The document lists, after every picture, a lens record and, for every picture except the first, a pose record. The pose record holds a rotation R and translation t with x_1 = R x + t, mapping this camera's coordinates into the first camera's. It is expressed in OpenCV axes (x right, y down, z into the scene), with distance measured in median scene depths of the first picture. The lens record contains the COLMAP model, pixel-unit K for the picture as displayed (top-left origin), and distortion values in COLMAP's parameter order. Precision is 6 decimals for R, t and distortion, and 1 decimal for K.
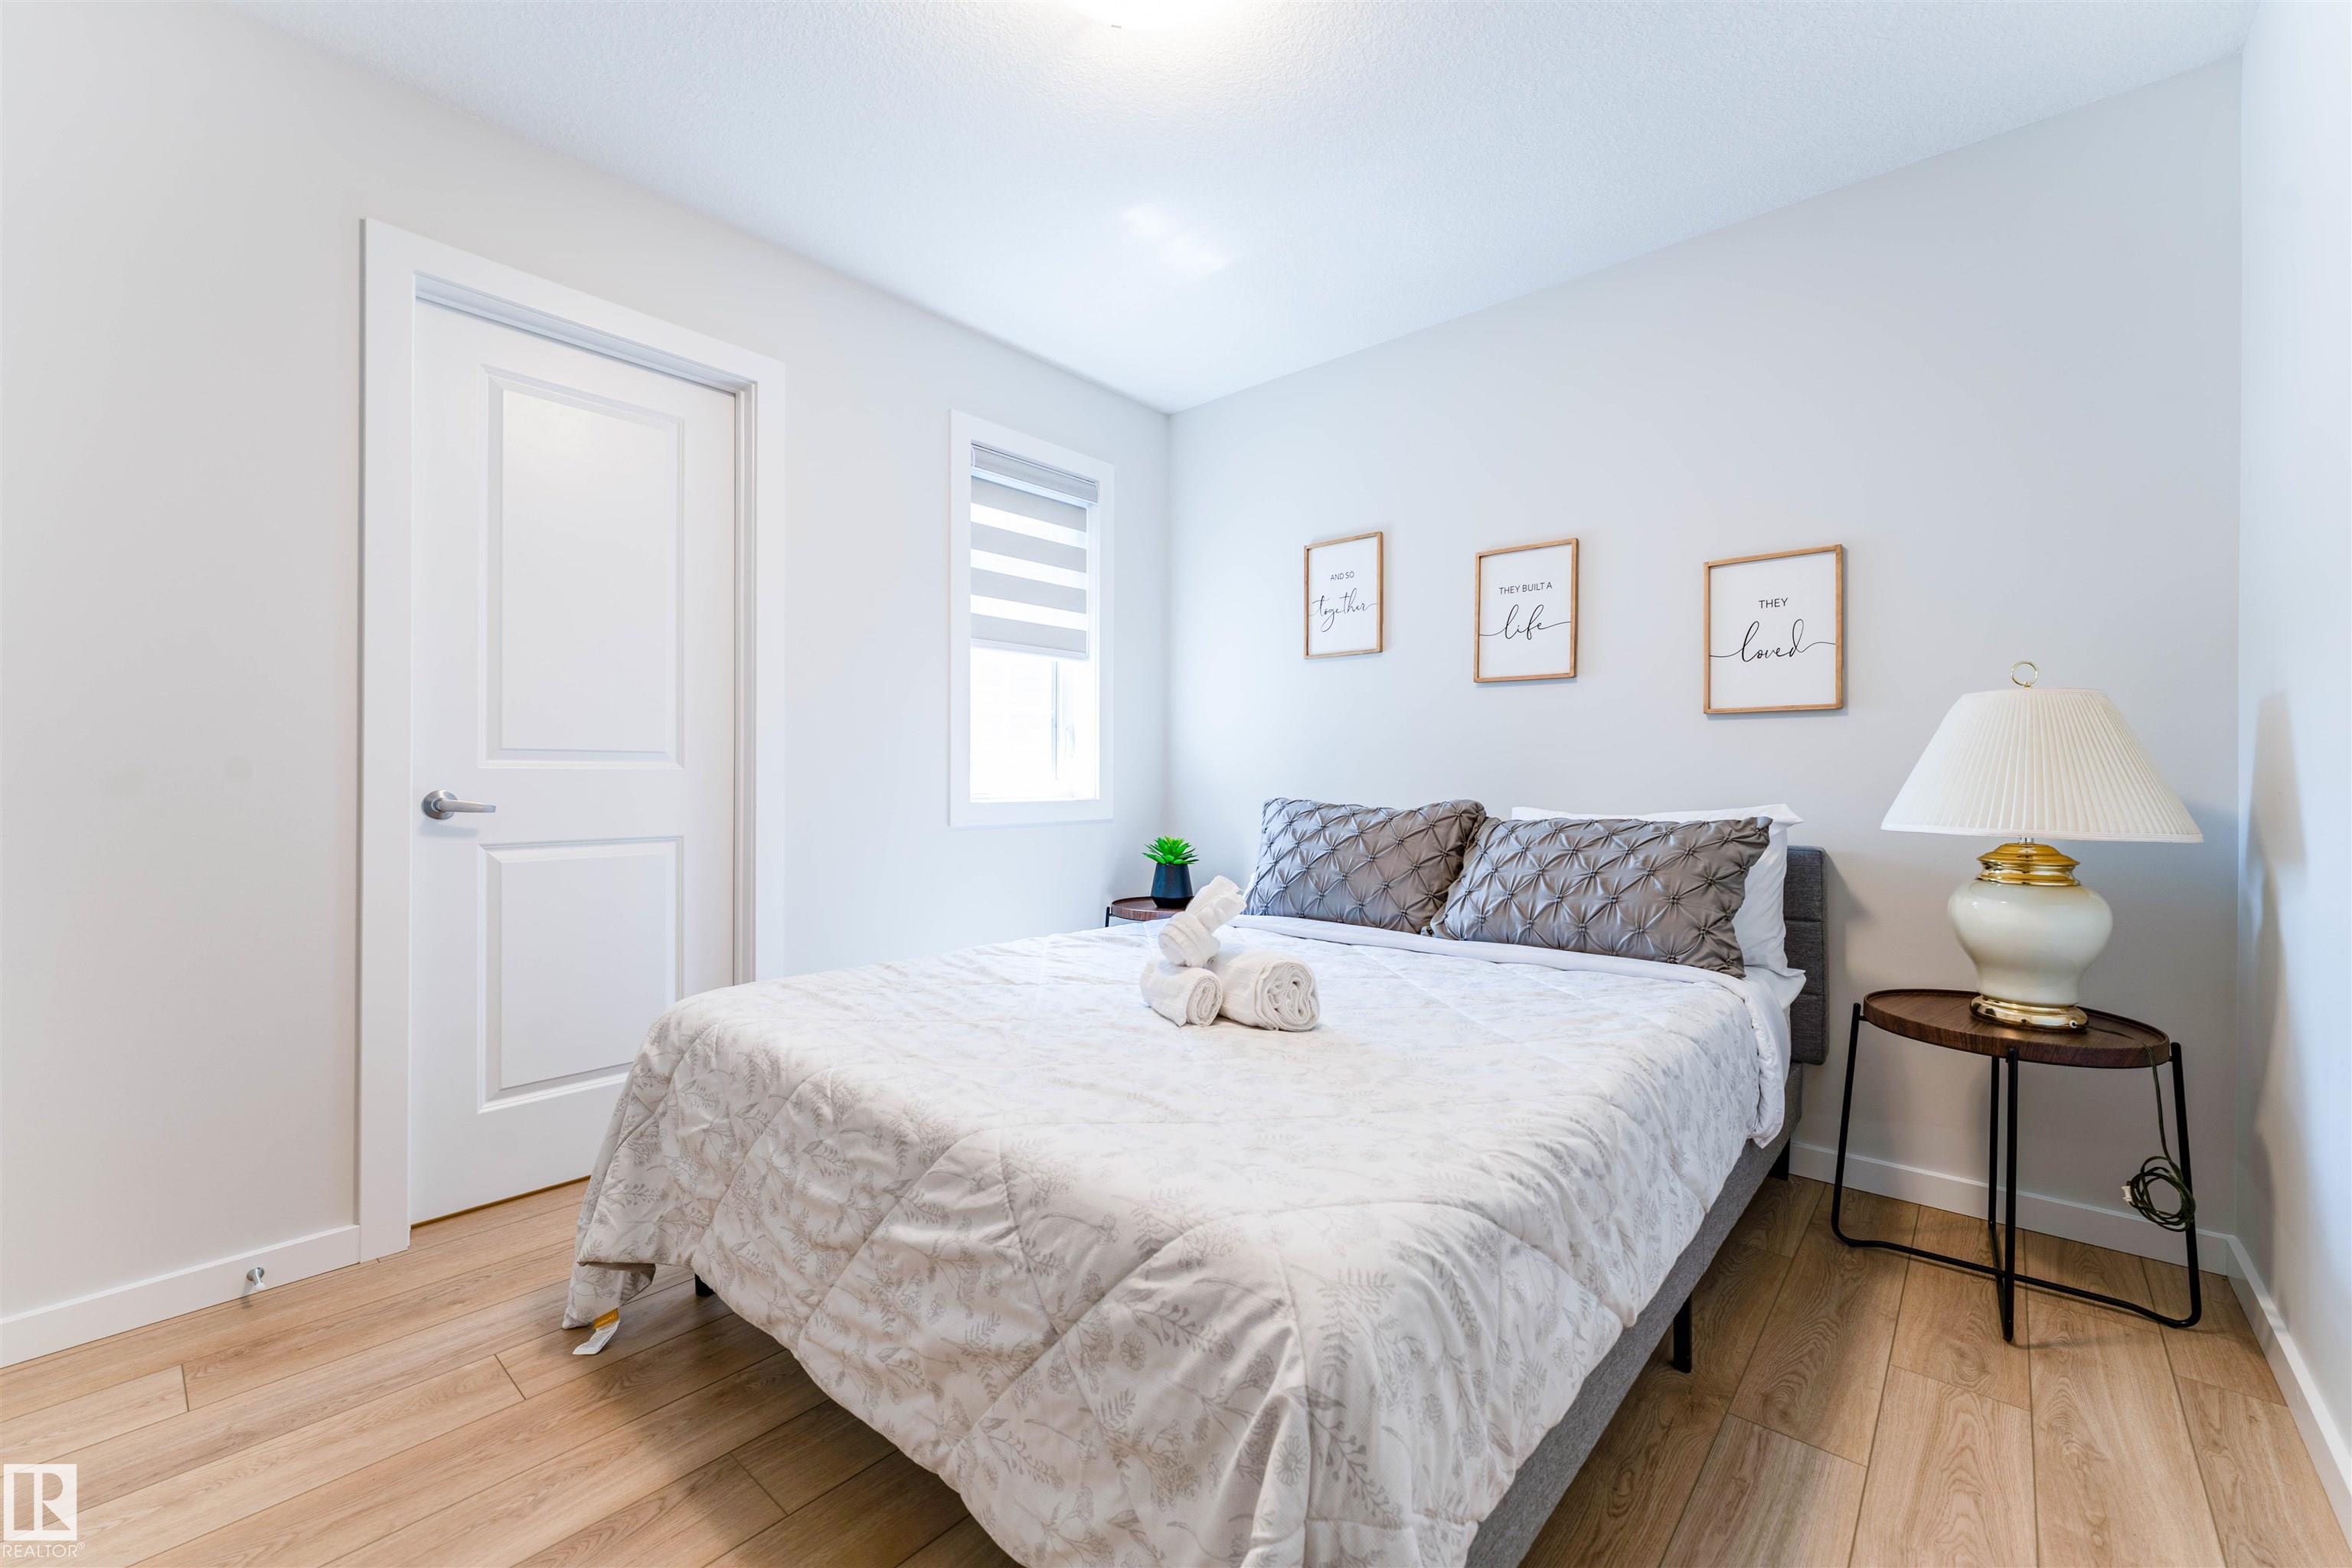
lens RADIAL K [[948.1, 0, 1163.3], [0, 948.1, 772.0], [0, 0, 1]] dist [0.002085, -0.000252]
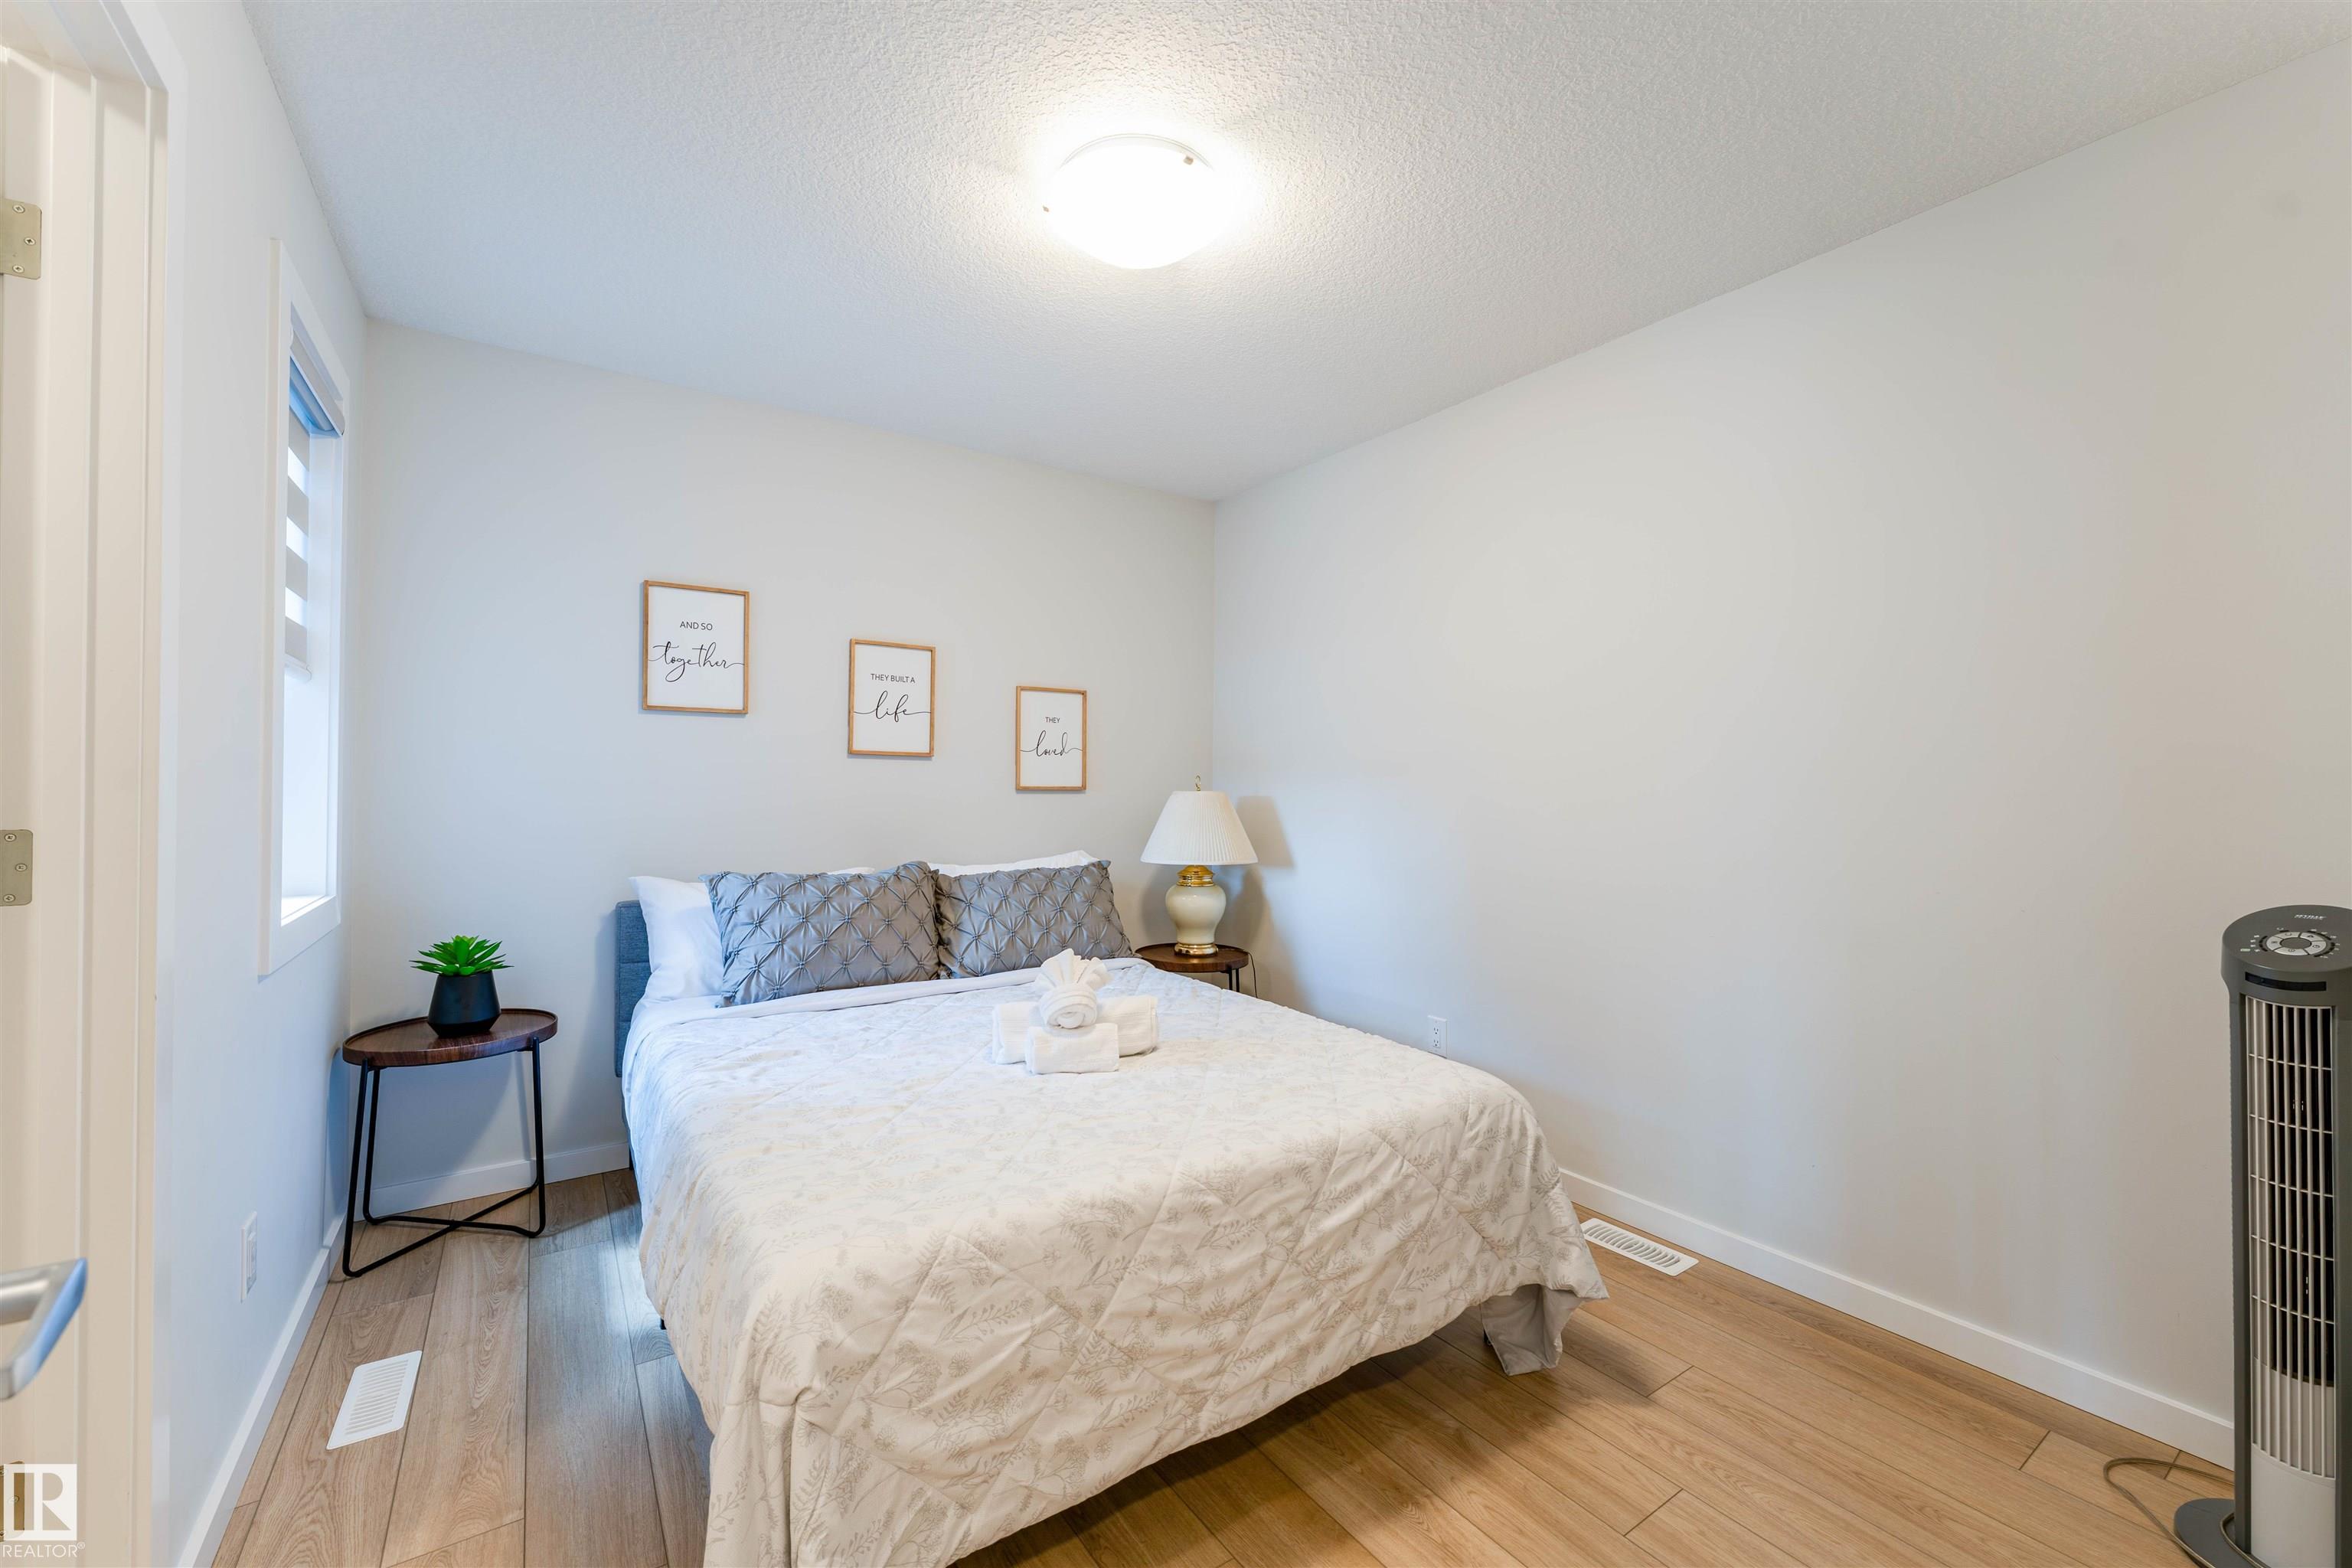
lens RADIAL K [[948.1, 0, 1181.6], [0, 948.1, 779.6], [0, 0, 1]] dist [0.002085, -0.000252]
pose [[0.240376, 0.003954, 0.970672, -0.867664], [-0.009965, 0.999949, -0.001605, -0.085555], [-0.970629, -0.009287, 0.240403, 0.451215]]
